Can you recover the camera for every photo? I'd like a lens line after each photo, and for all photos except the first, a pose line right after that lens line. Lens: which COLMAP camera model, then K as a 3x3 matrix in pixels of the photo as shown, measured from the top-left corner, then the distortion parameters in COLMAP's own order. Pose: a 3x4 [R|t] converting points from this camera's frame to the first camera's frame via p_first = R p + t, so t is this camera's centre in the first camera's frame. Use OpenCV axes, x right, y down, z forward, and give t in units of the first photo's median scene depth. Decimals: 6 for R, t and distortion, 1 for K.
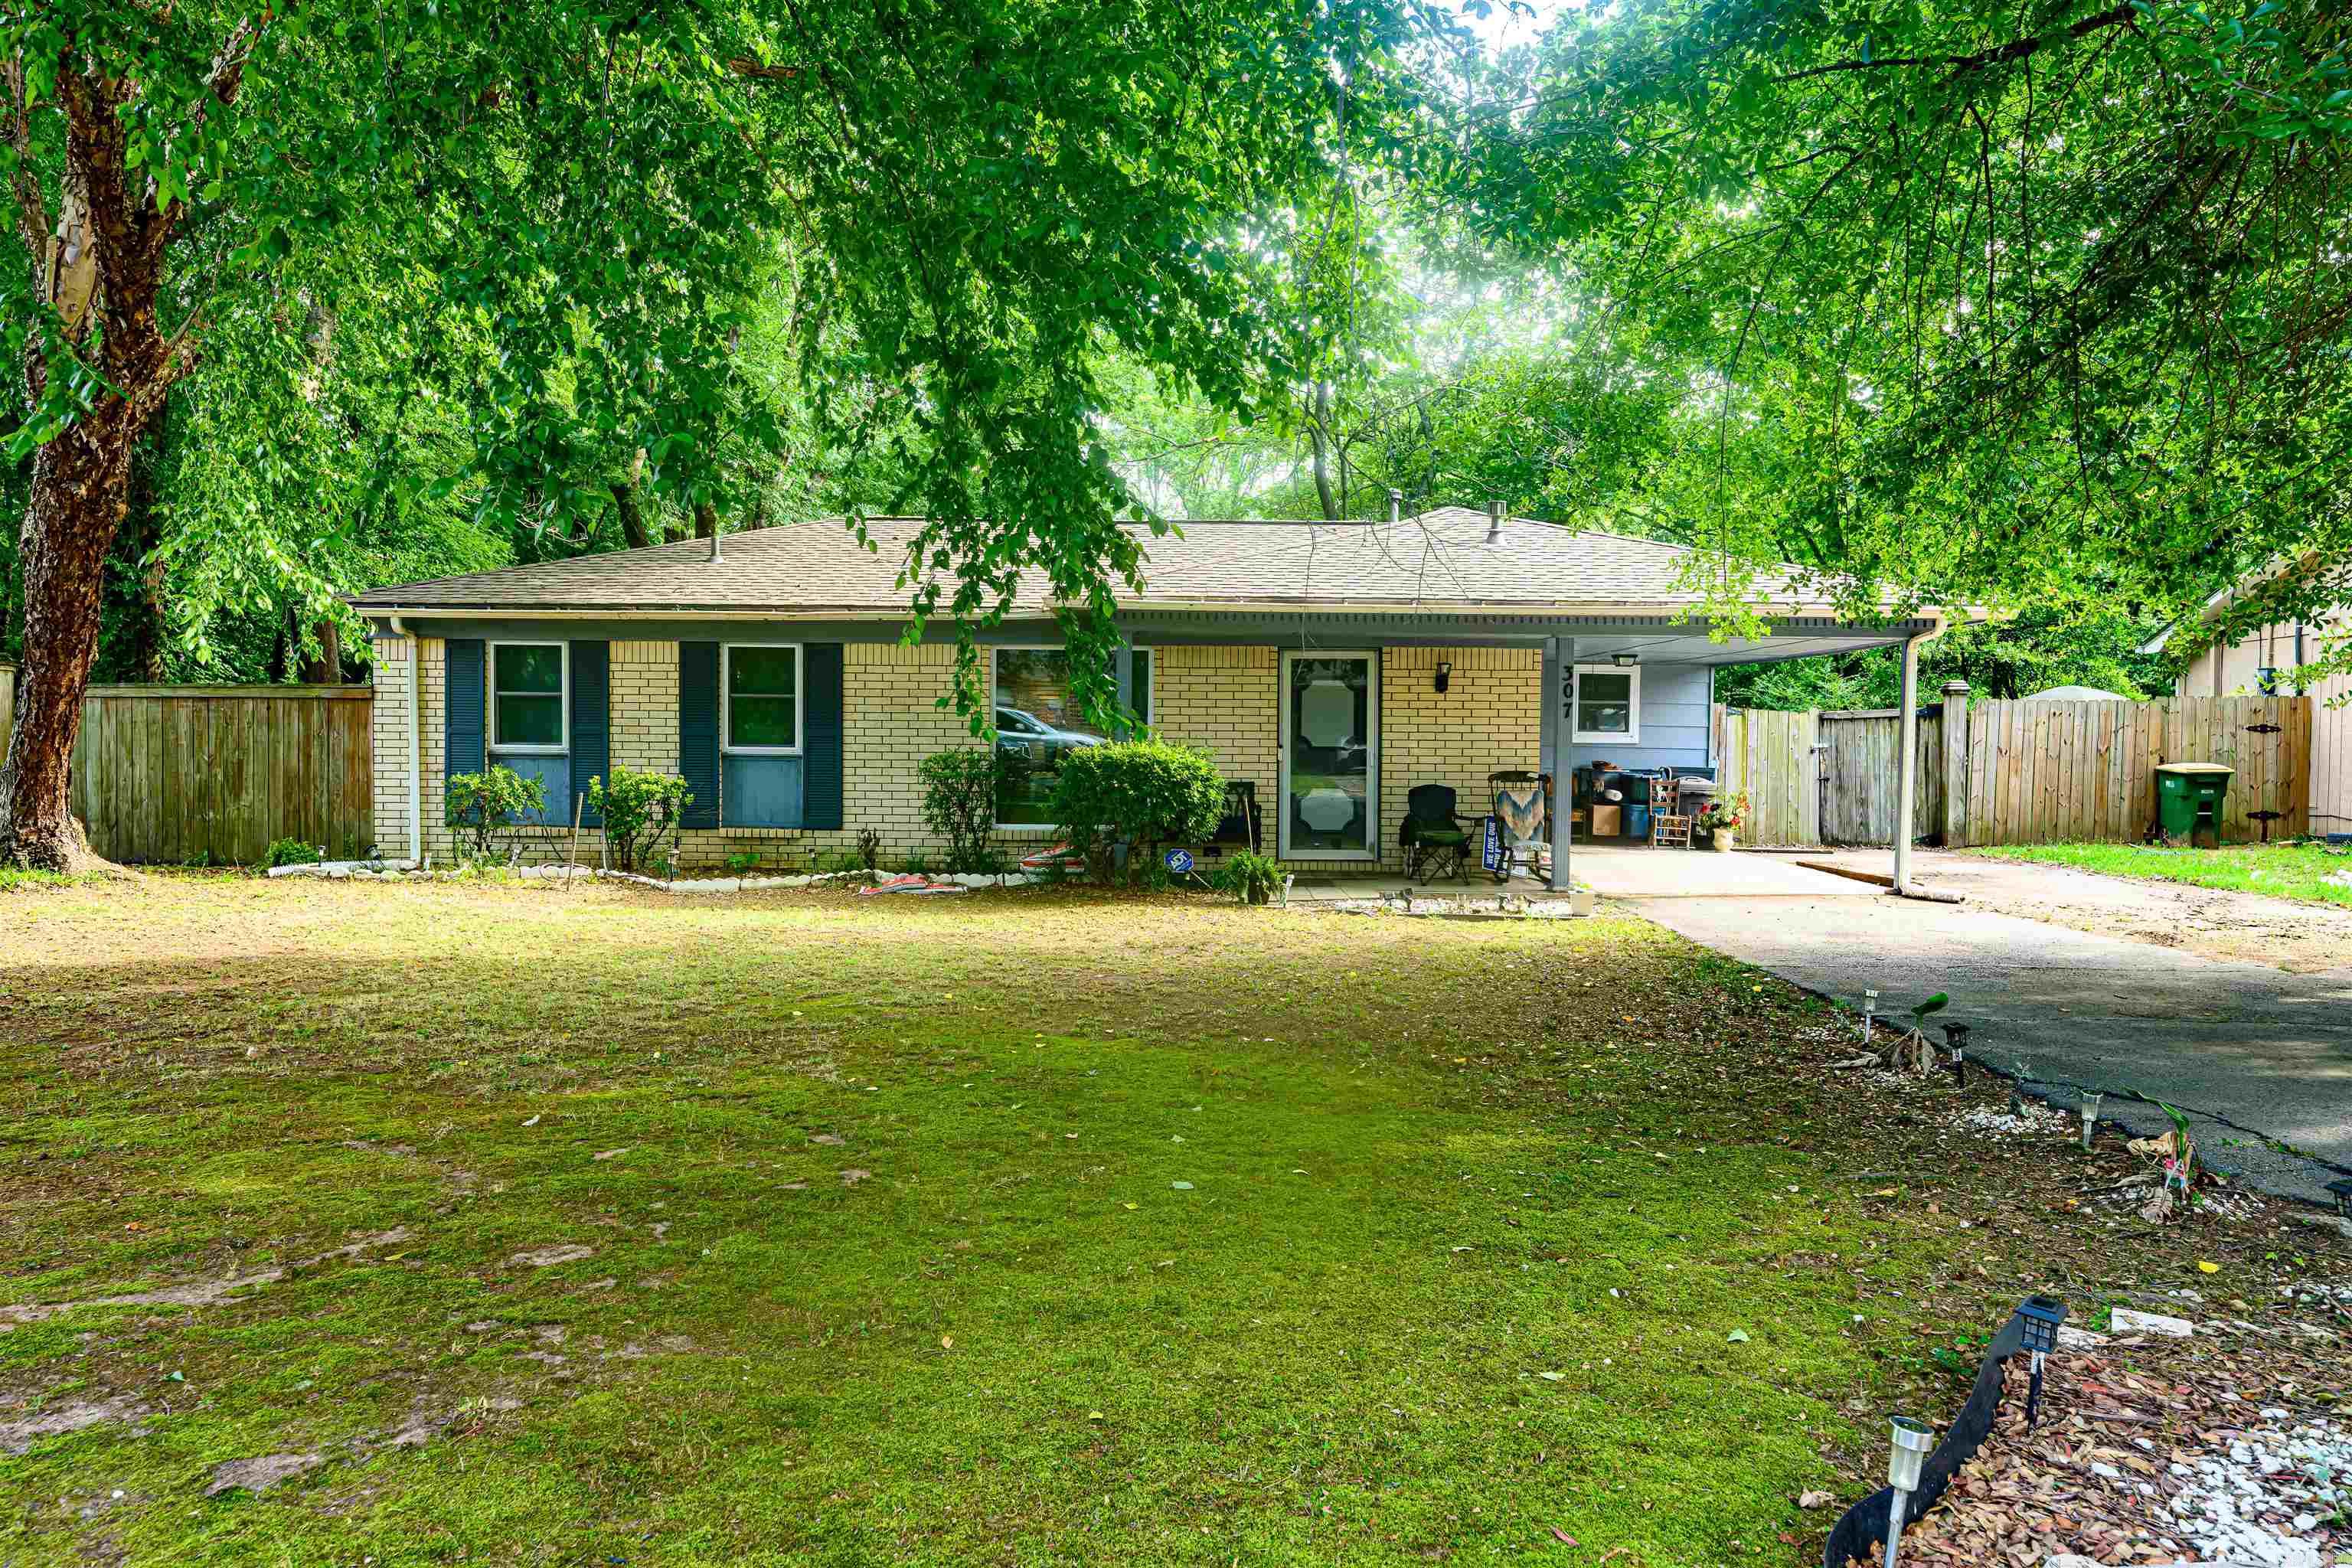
lens RADIAL K [[1582.1, 0, 1182.7], [0, 1582.1, 791.8], [0, 0, 1]] dist [-0.002934, -0.001489]
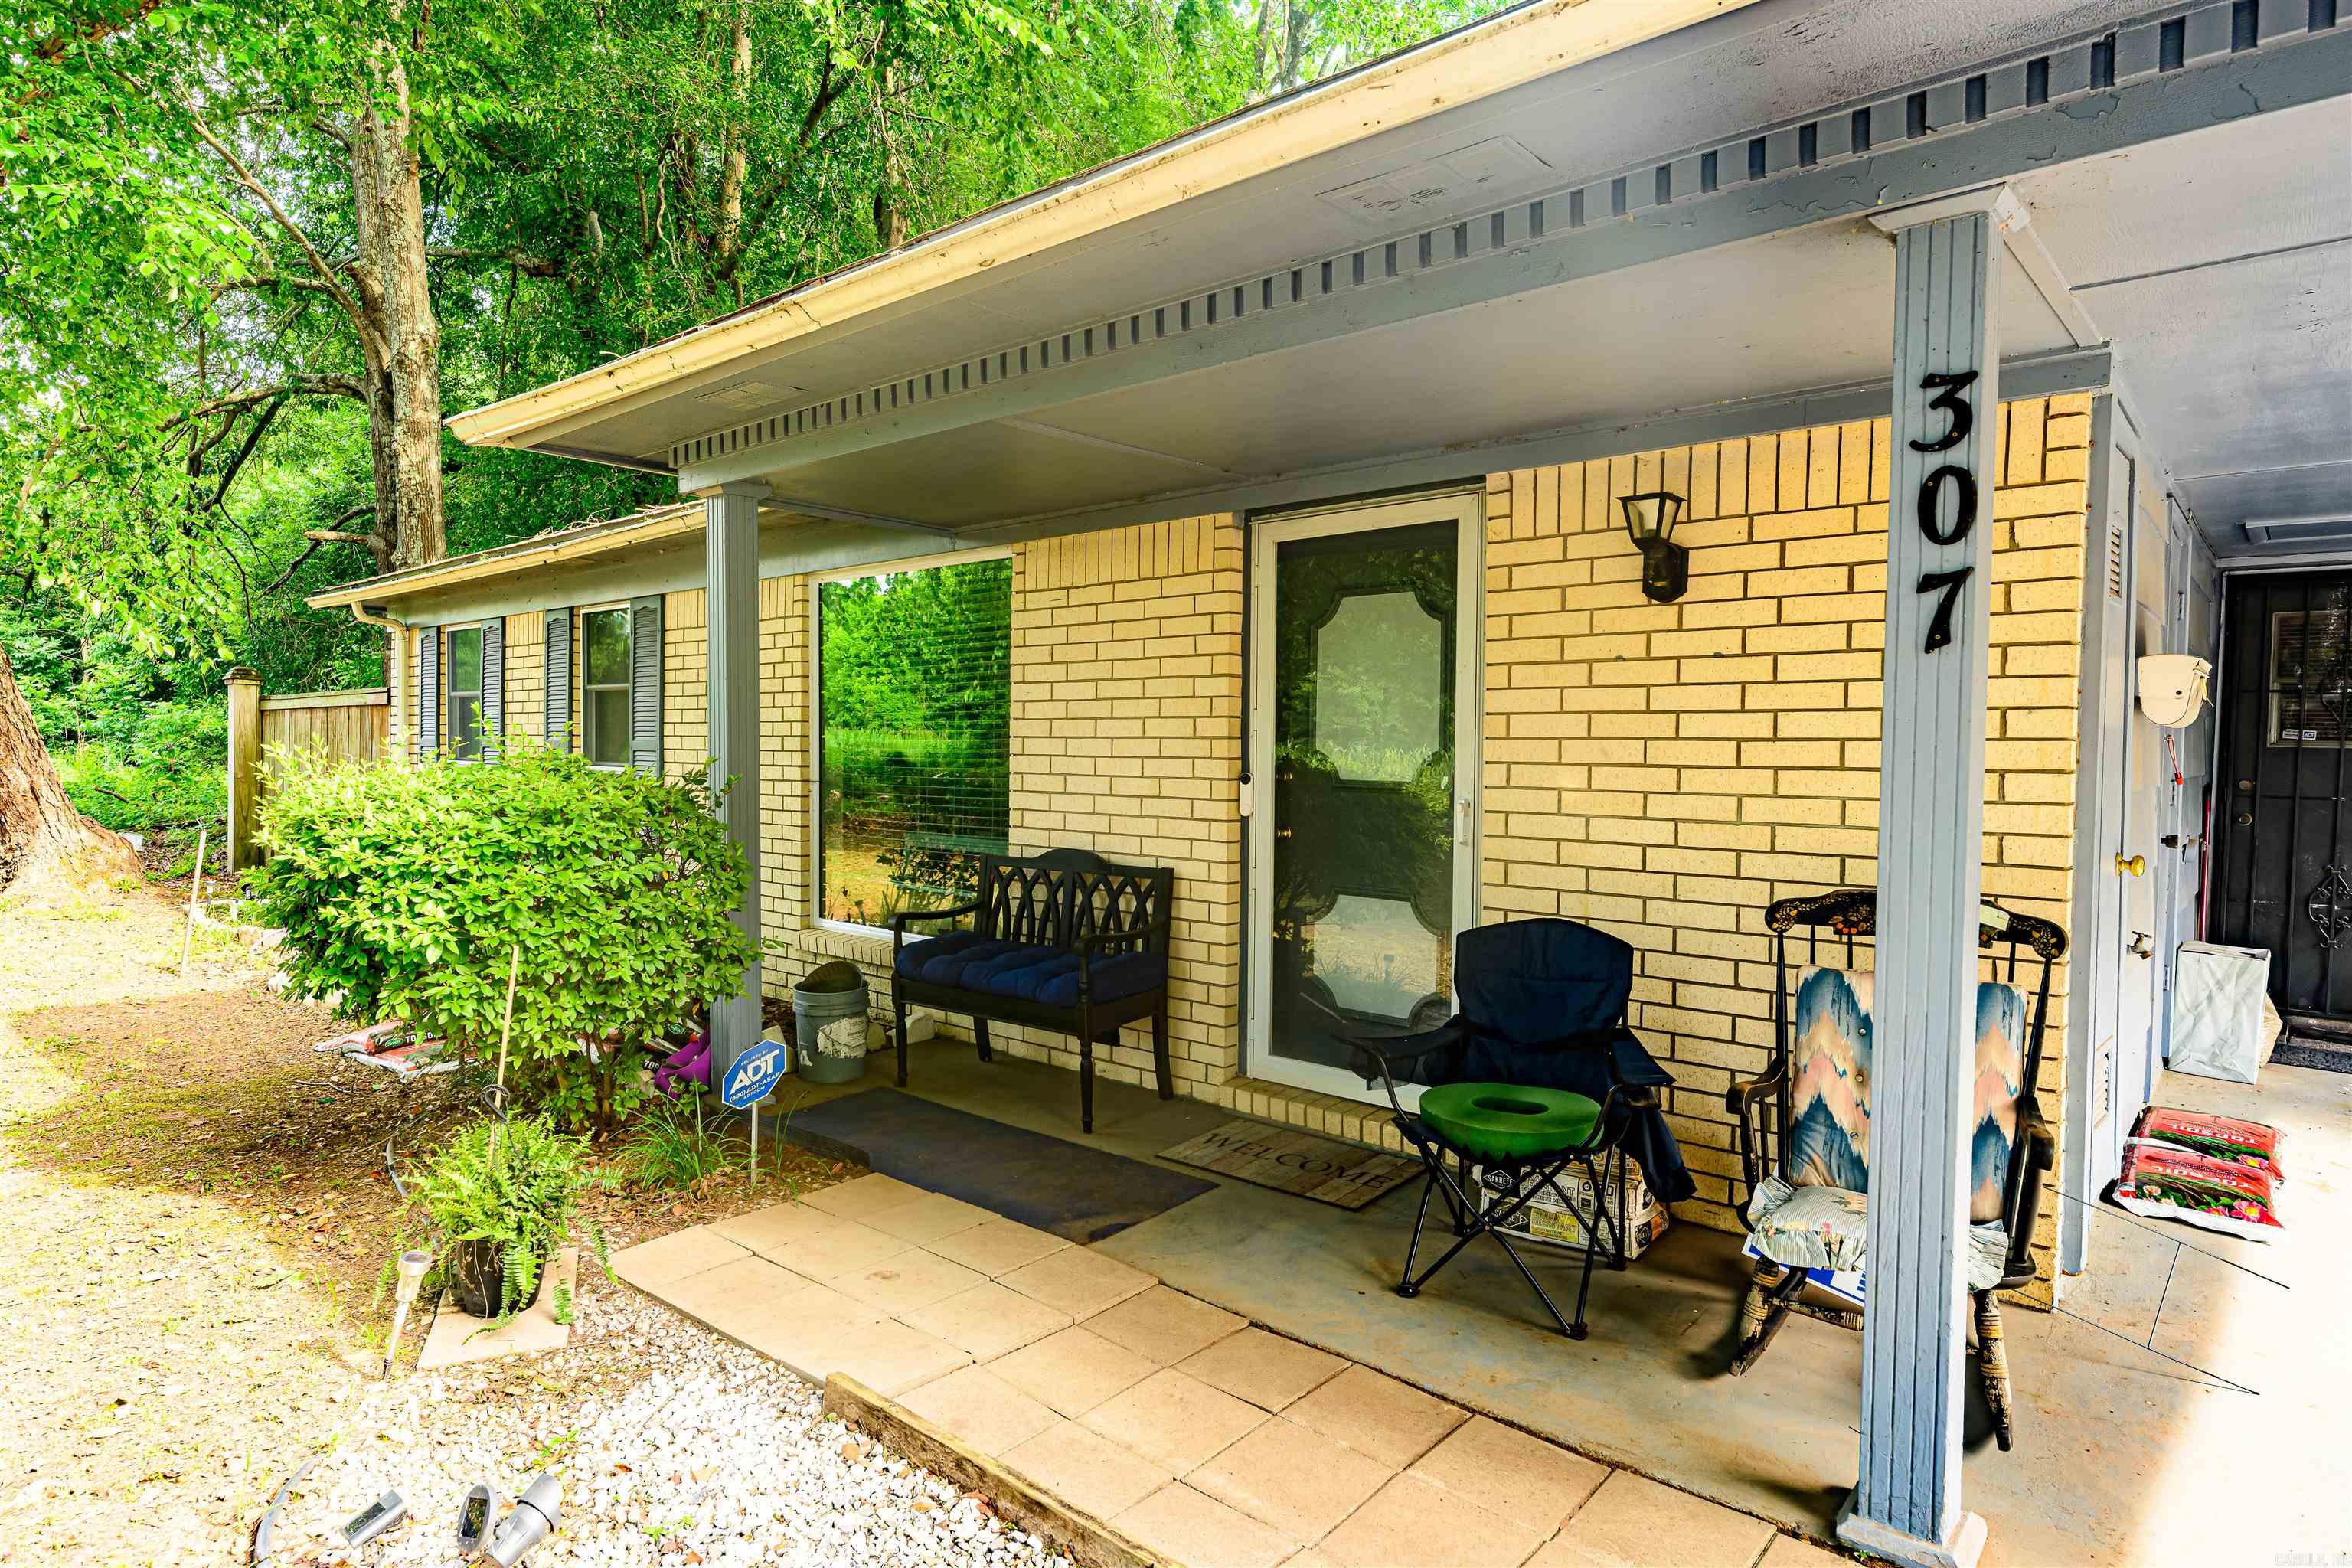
lens RADIAL K [[1303.2, 0, 1183.4], [0, 1303.2, 788.3], [0, 0, 1]] dist [0.000422, 0.000442]
pose [[0.746910, 0.020669, -0.664604, 0.257581], [-0.029303, 0.999569, -0.001846, -0.025347], [0.664279, 0.020854, 0.747194, 0.762258]]
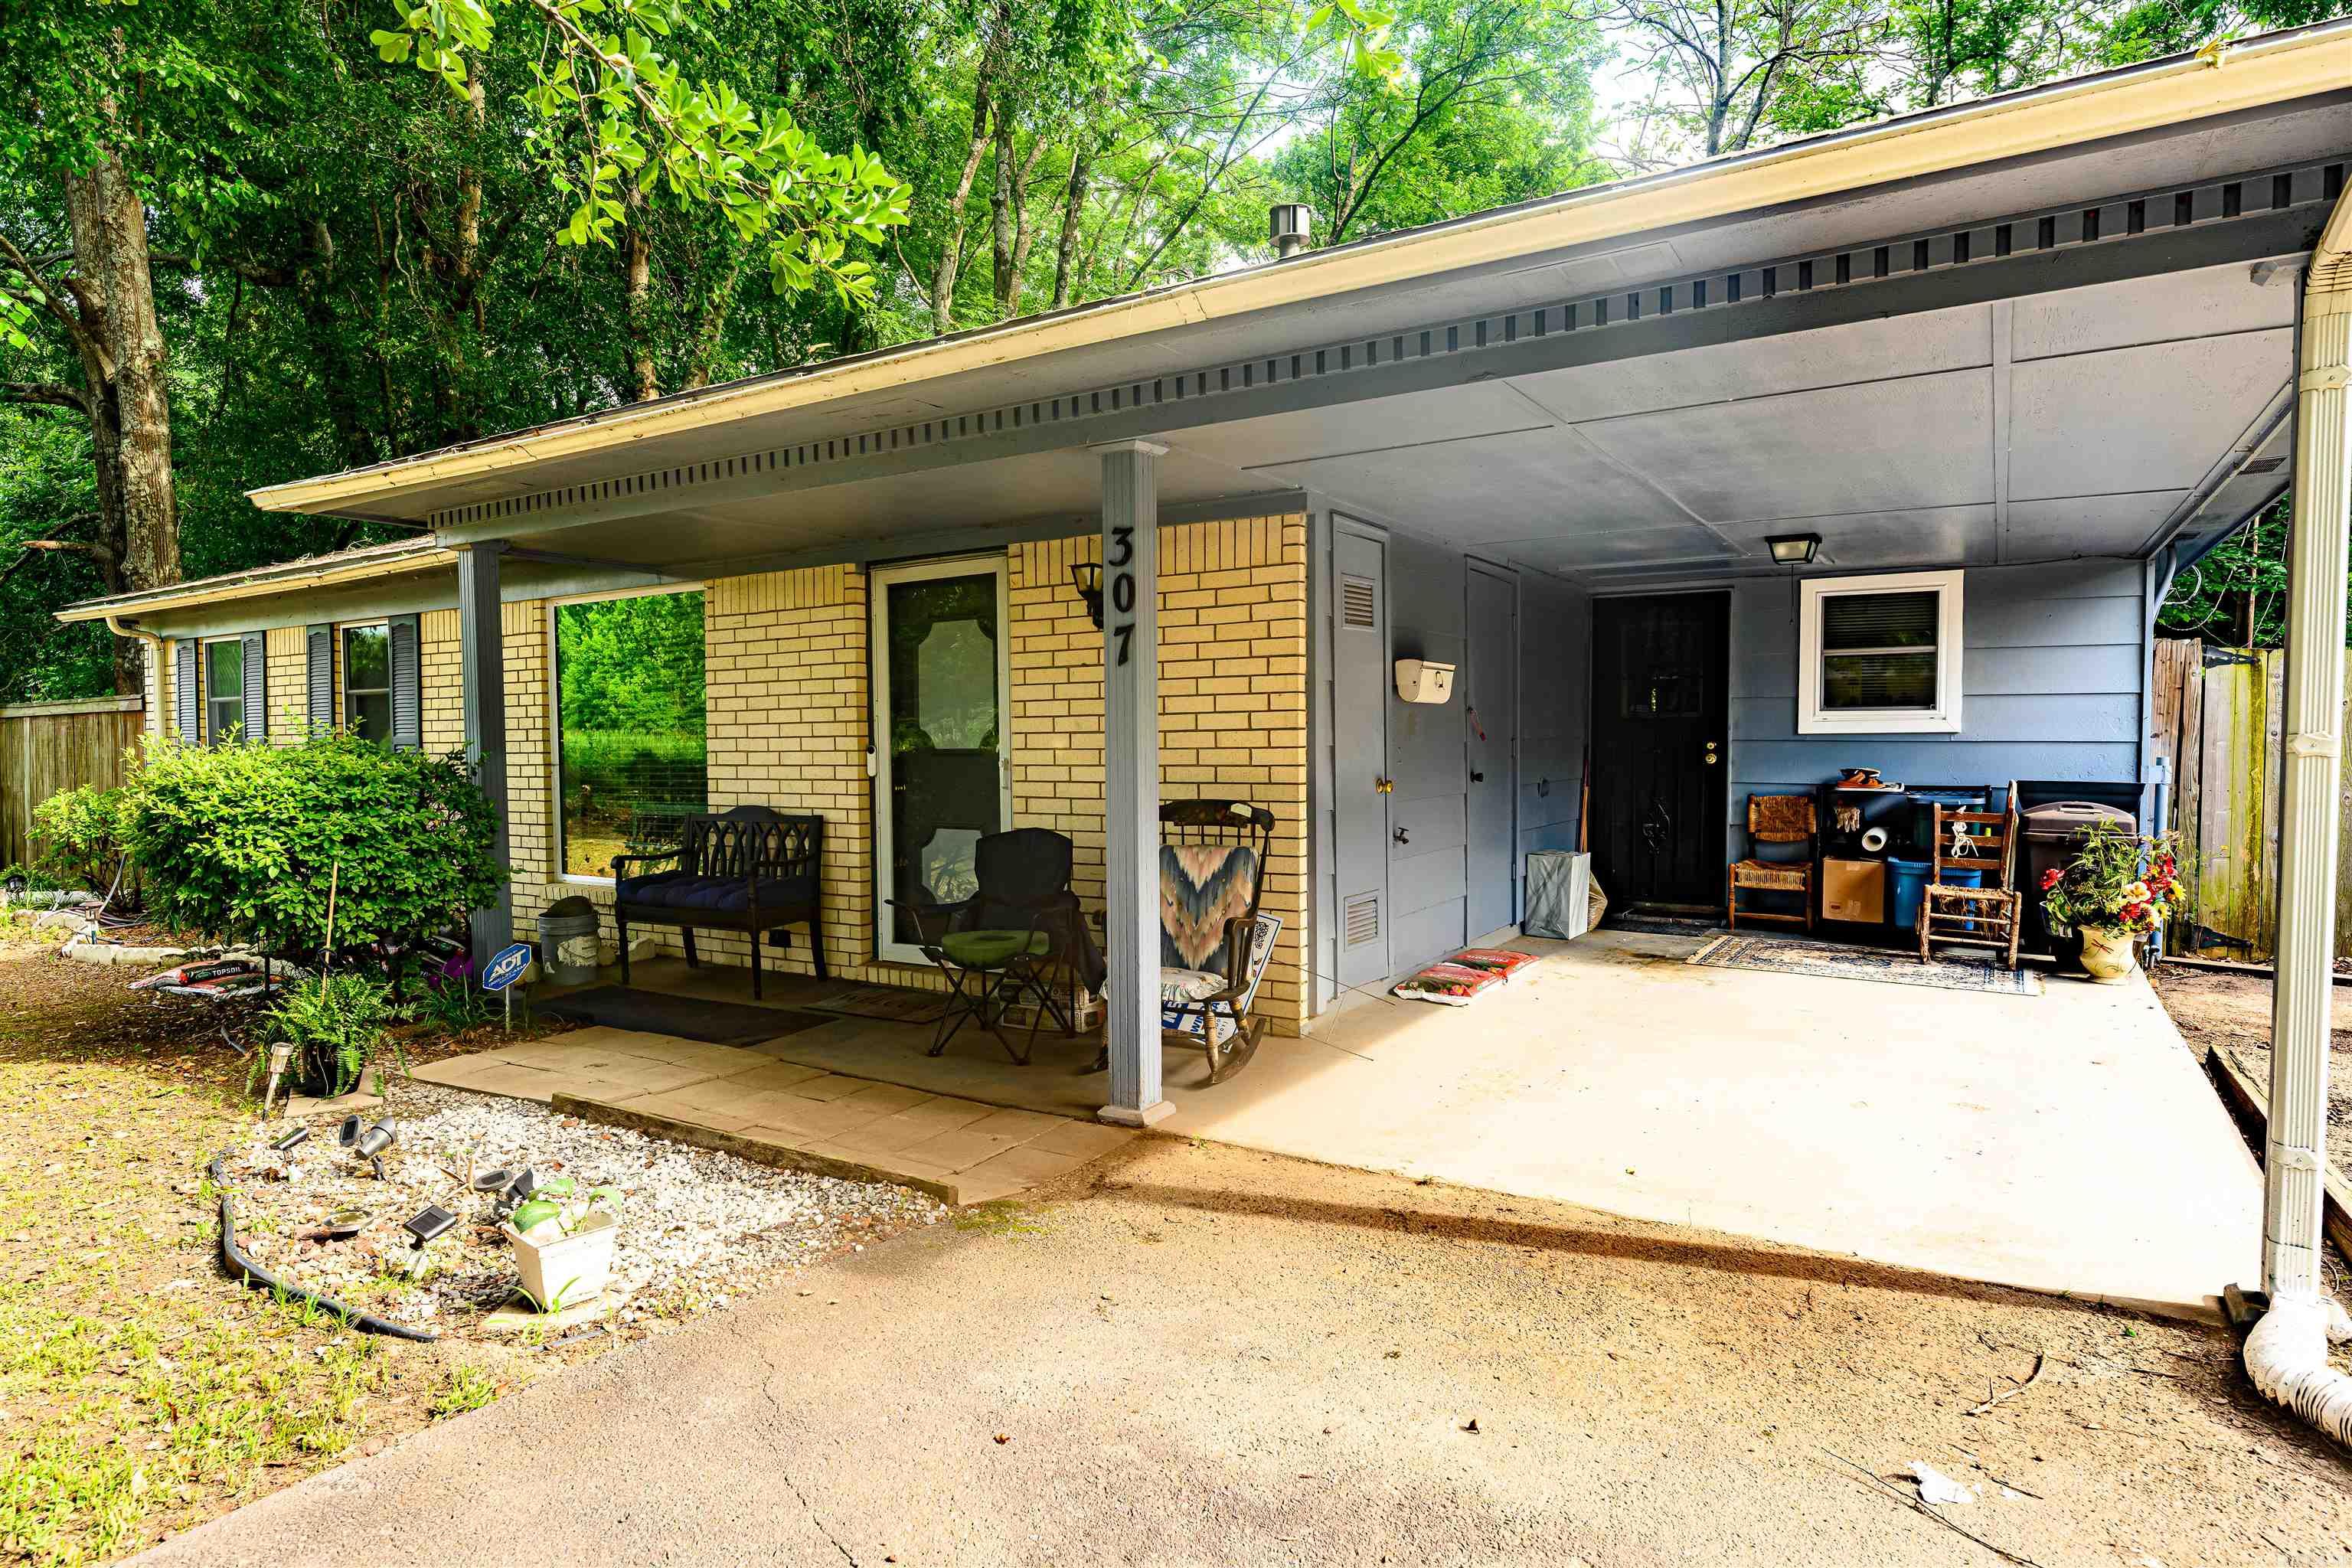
lens RADIAL K [[1303.2, 0, 1180.9], [0, 1303.2, 788.6], [0, 0, 1]] dist [0.000422, 0.000442]
pose [[0.841850, 0.003168, -0.539703, 0.389046], [-0.003885, 0.999992, -0.000189, -0.015900], [0.539698, 0.002256, 0.841856, 0.689027]]
